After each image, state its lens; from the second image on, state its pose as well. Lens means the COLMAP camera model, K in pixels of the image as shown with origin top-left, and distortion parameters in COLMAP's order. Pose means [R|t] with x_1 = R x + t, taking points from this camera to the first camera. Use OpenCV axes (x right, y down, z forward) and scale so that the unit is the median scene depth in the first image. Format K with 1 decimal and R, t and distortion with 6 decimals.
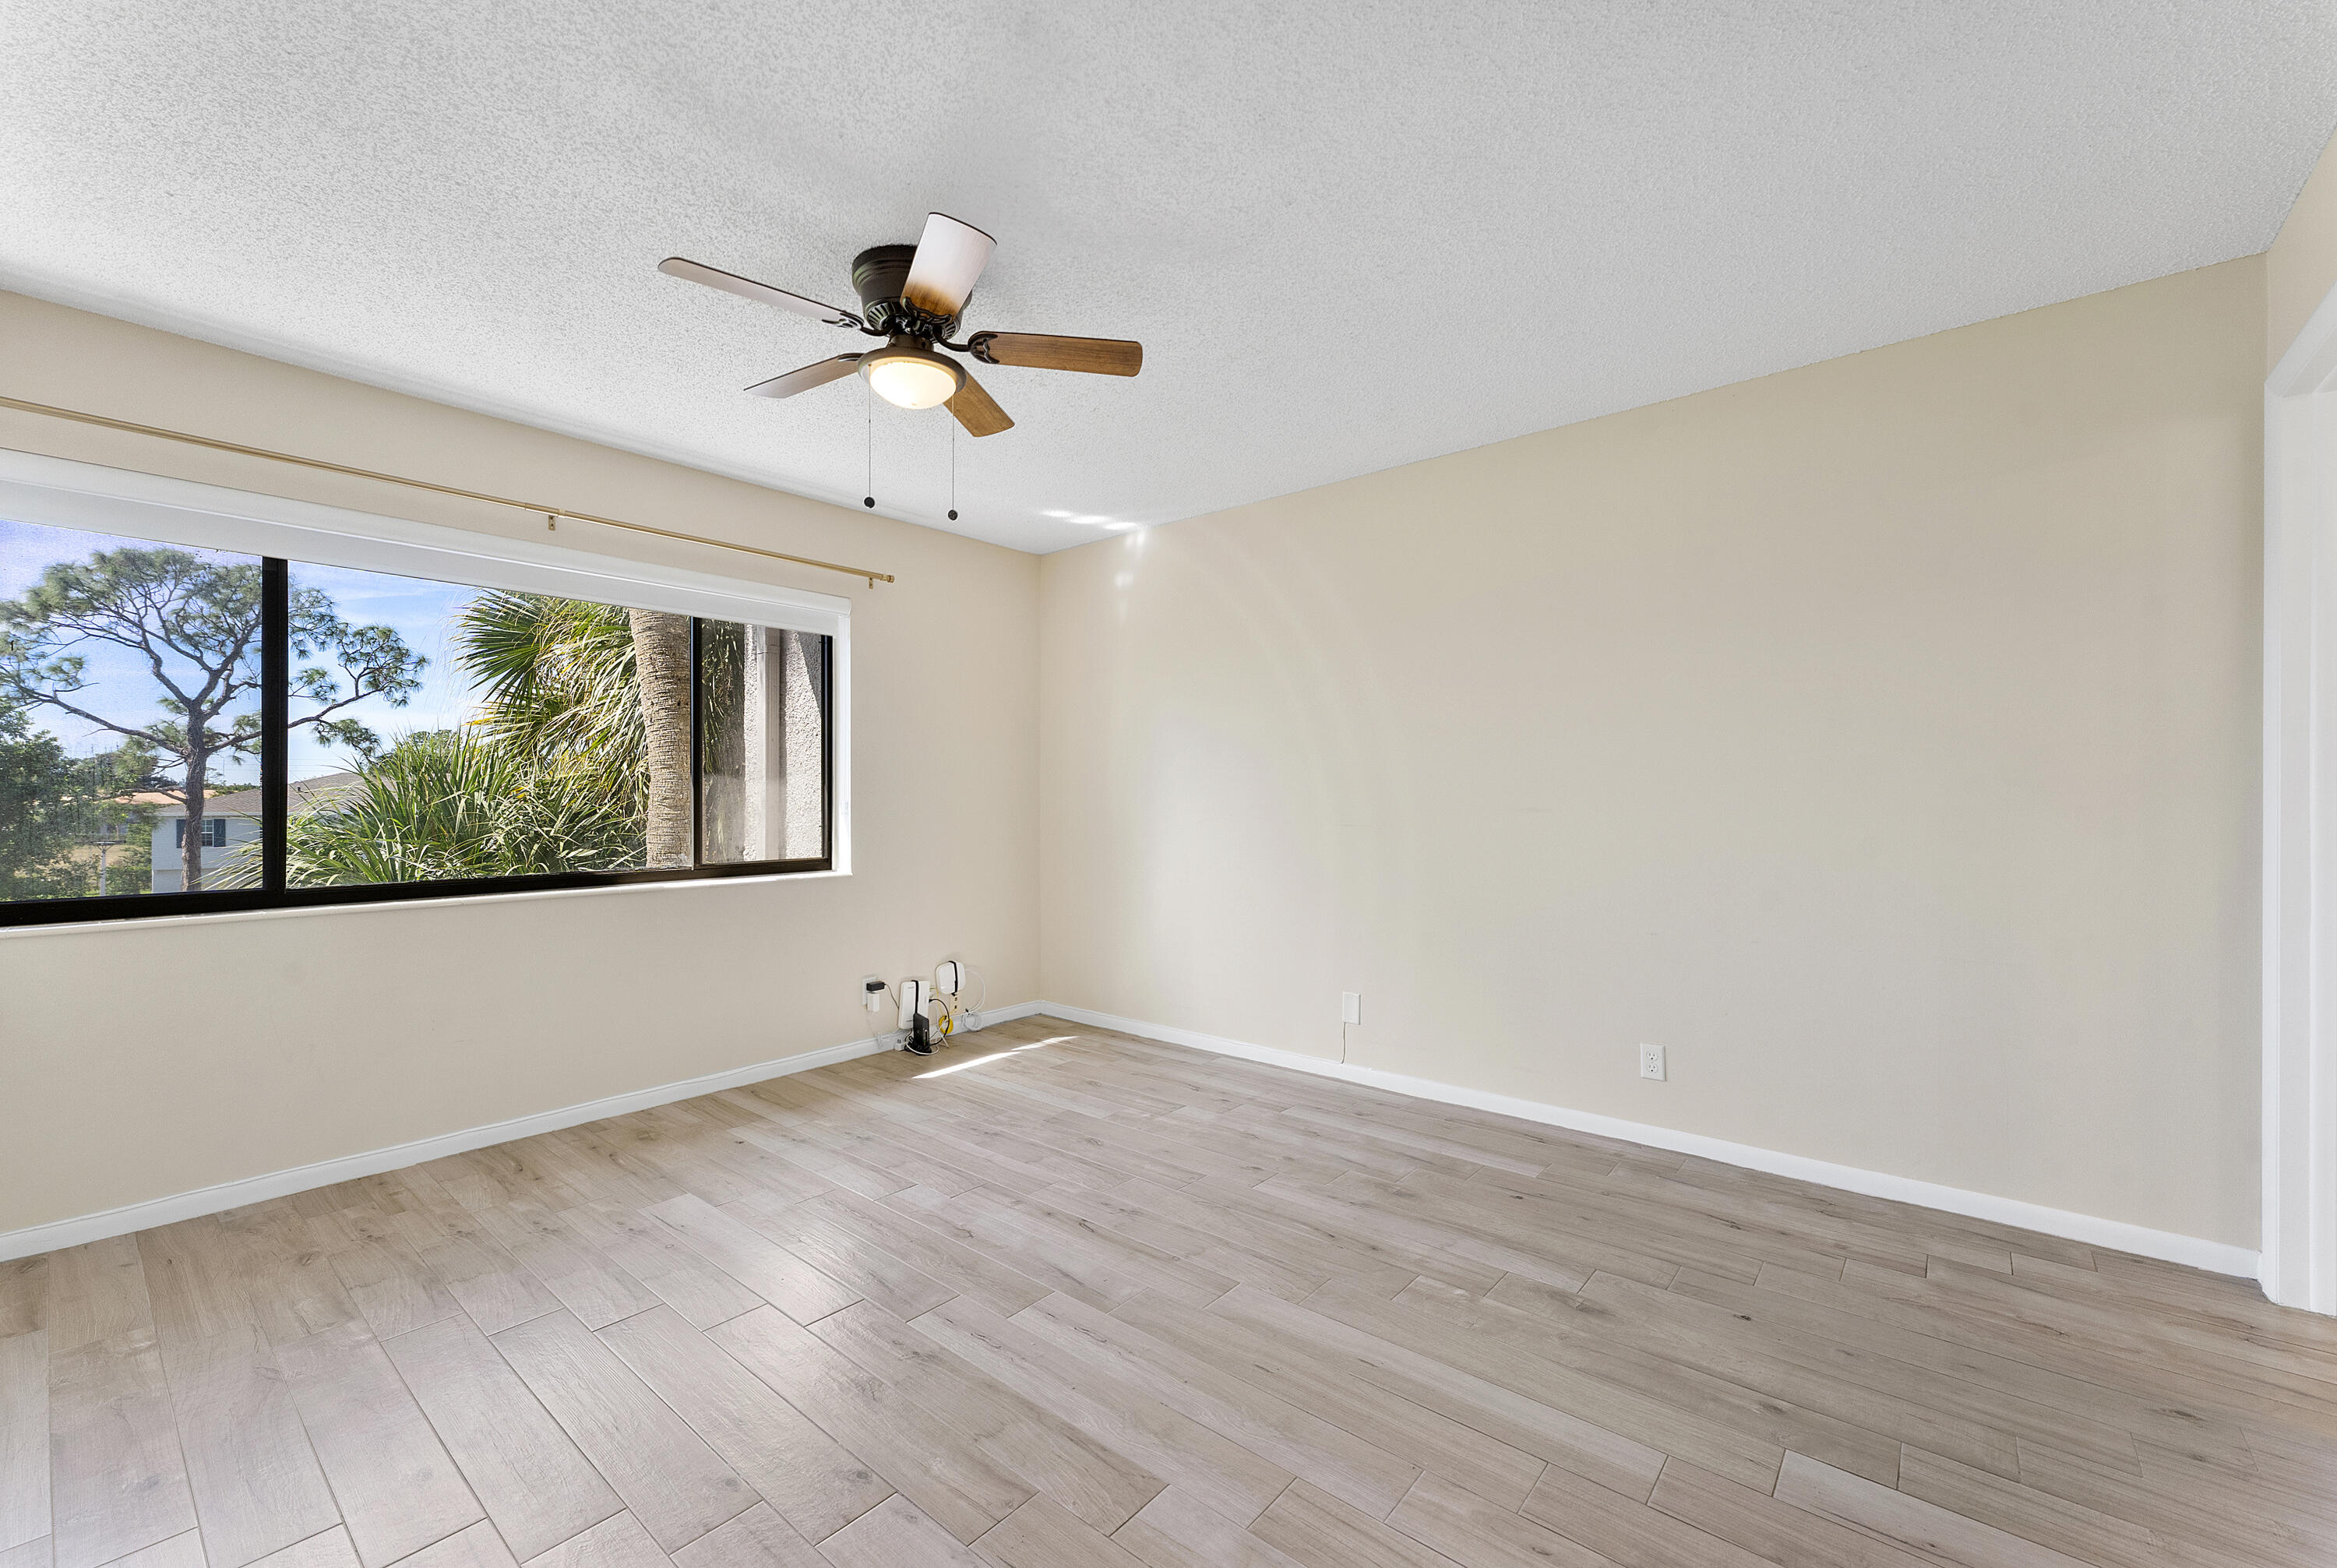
lens RADIAL K [[947.9, 0, 1168.5], [0, 947.9, 784.0], [0, 0, 1]] dist [-0.000153, -0.000074]
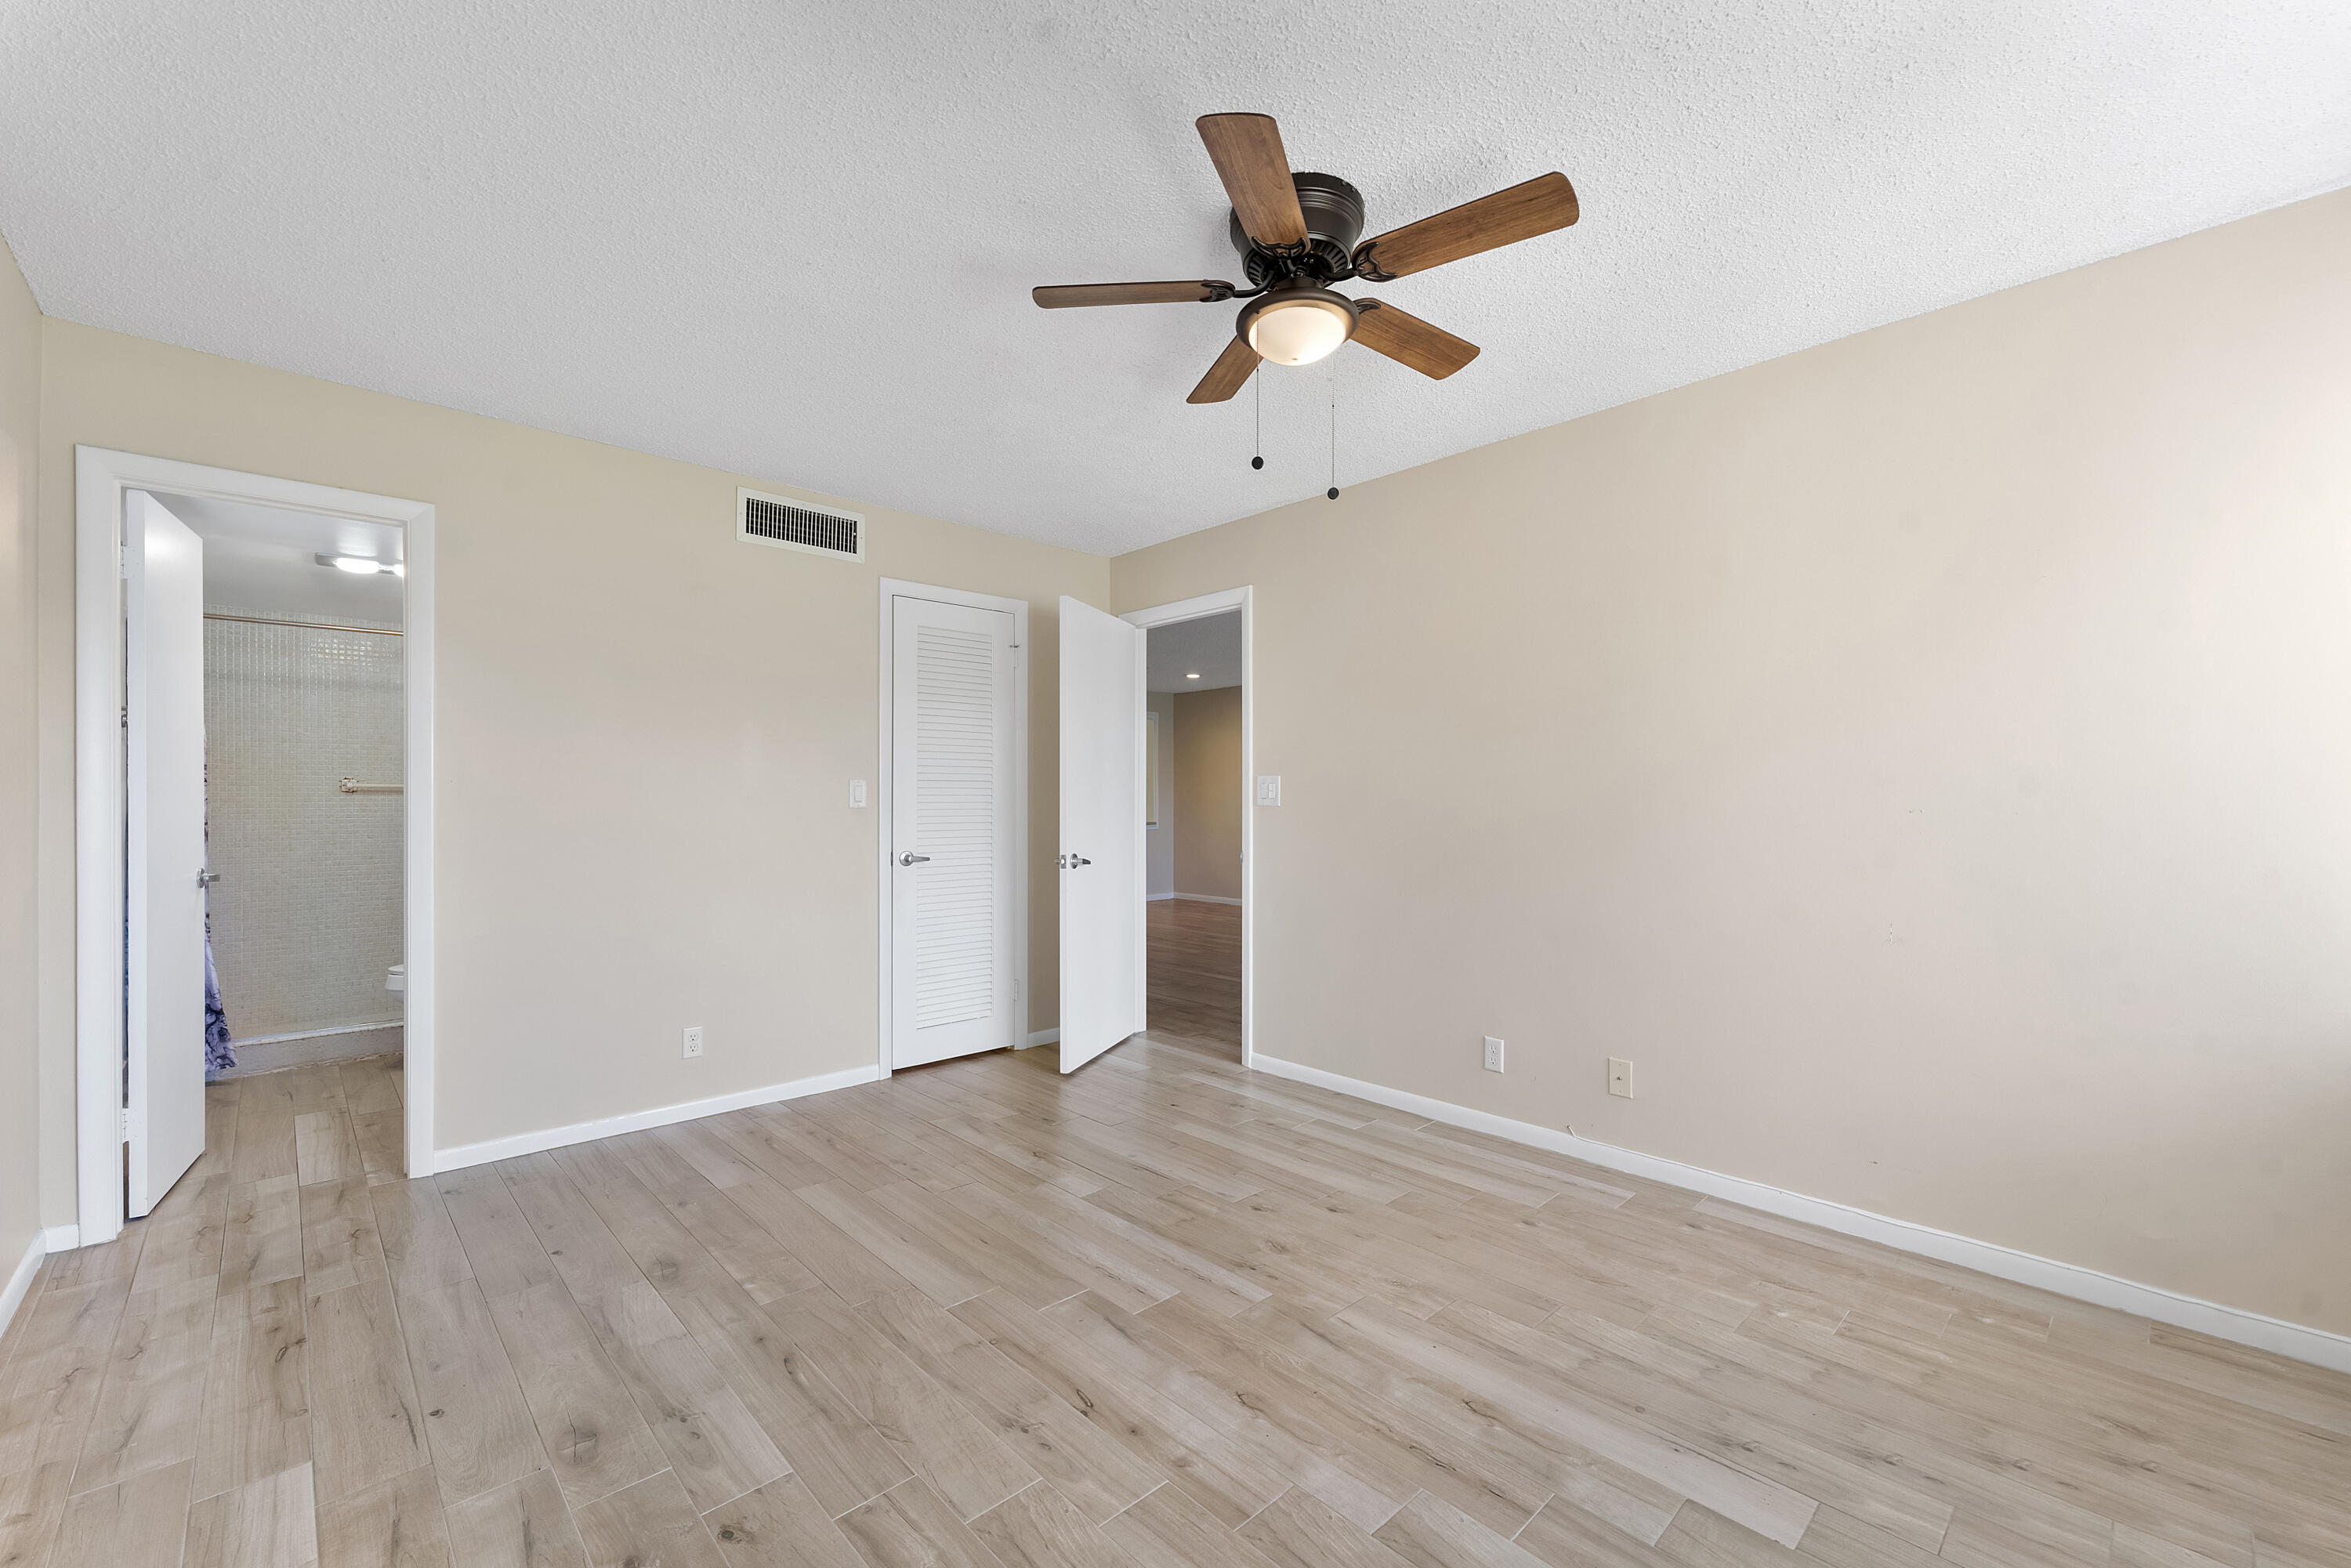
lens RADIAL K [[934.7, 0, 1179.4], [0, 934.7, 792.2], [0, 0, 1]] dist [-0.002687, -0.000084]
pose [[-0.993144, 0.004983, 0.116791, -0.273428], [0.002613, 0.999788, -0.020441, 0.017055], [-0.116868, -0.019996, -0.992946, 1.912456]]
